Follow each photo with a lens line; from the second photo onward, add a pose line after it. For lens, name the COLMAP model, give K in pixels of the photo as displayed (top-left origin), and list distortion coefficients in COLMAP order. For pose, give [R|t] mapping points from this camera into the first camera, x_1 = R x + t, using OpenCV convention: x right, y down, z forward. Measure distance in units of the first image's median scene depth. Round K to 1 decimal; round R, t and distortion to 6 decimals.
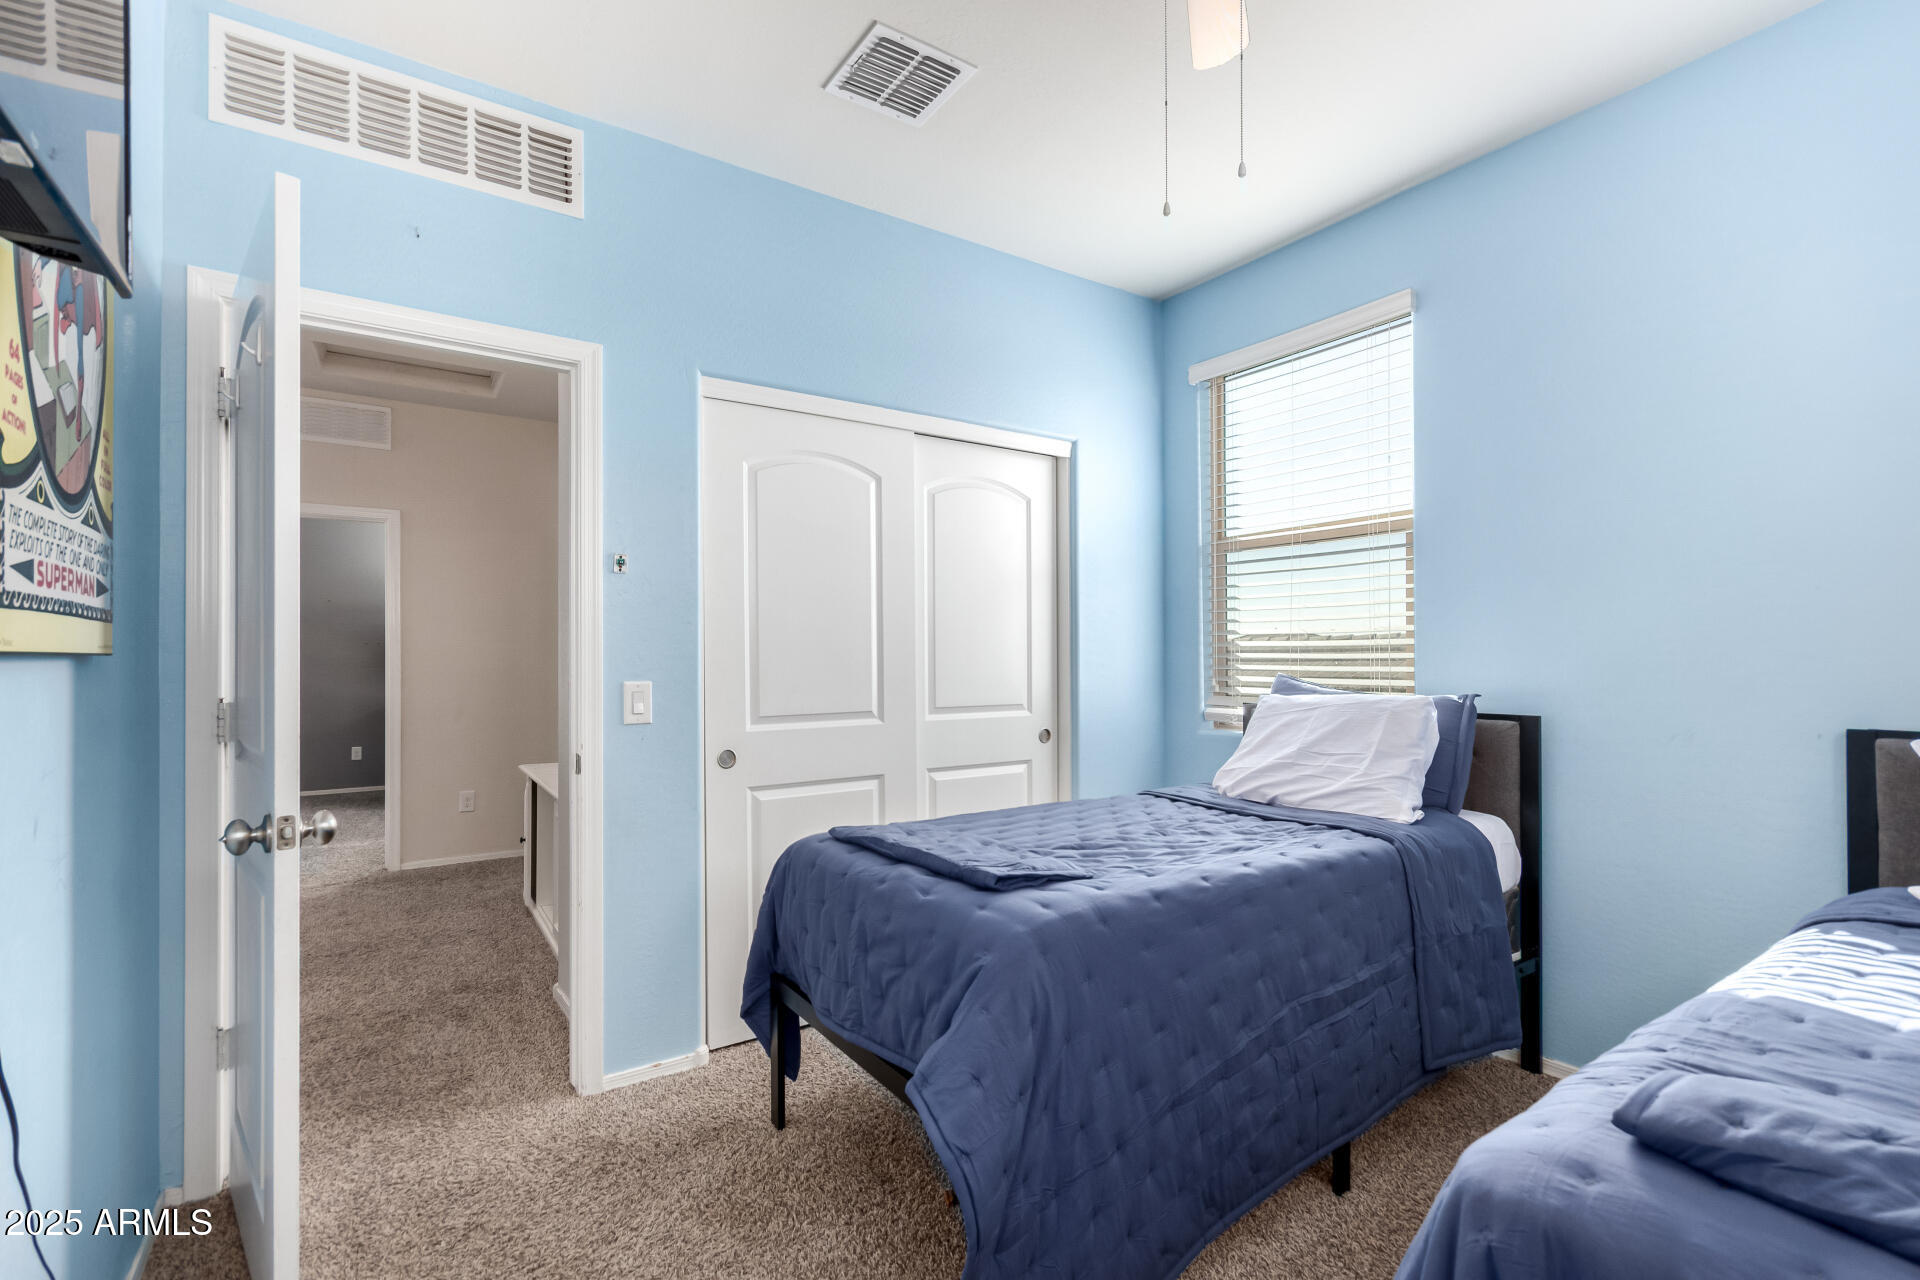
lens RADIAL K [[888.6, 0, 963.4], [0, 888.6, 650.8], [0, 0, 1]] dist [0.005260, 0.000722]
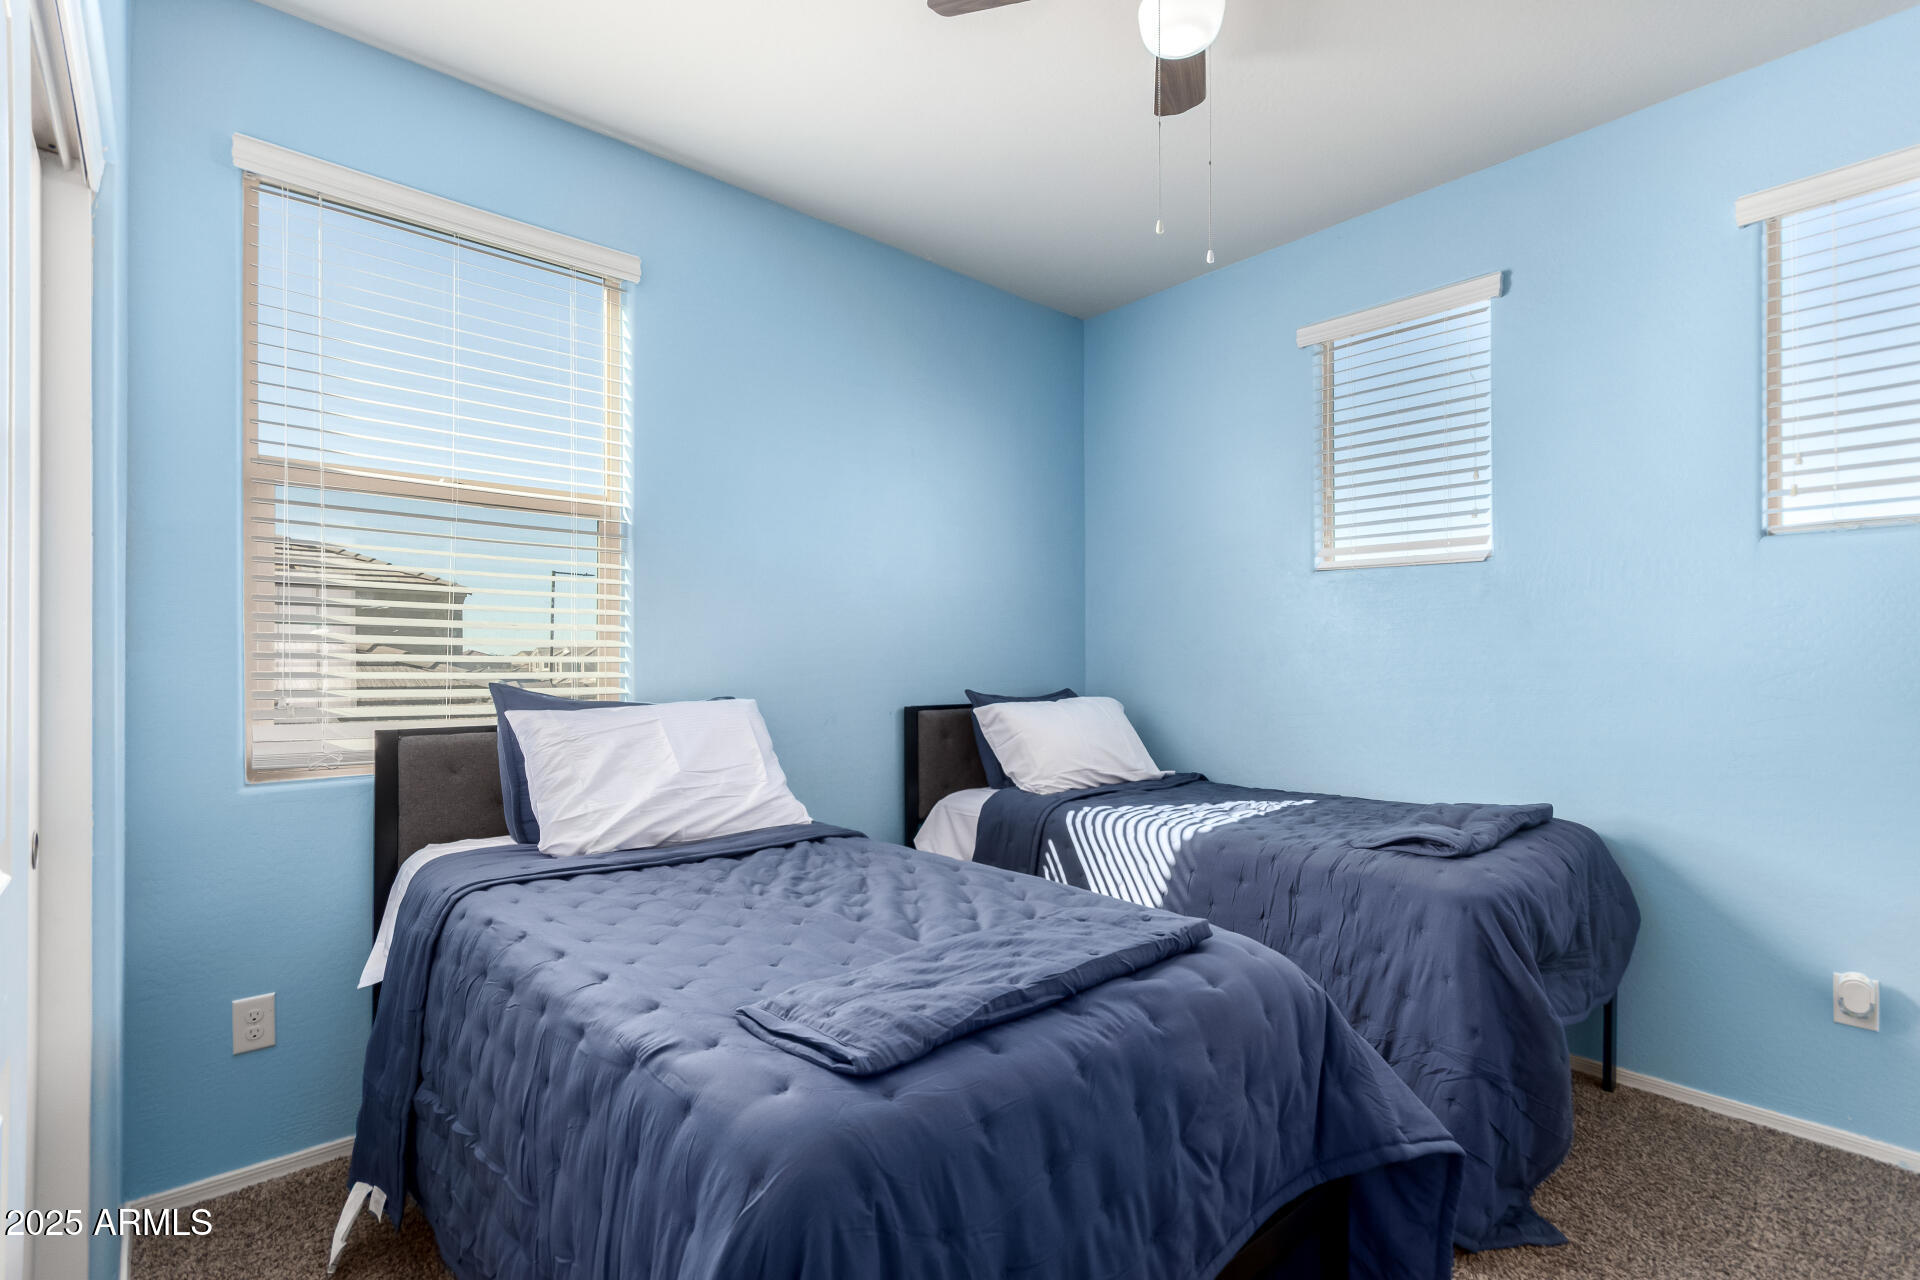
lens RADIAL K [[888.6, 0, 963.4], [0, 888.6, 650.8], [0, 0, 1]] dist [0.005260, 0.000722]
pose [[-0.117476, 0.019330, 0.992888, -0.455937], [-0.002724, 0.999801, -0.019787, 0.014365], [-0.993072, -0.005030, -0.117400, 0.805334]]
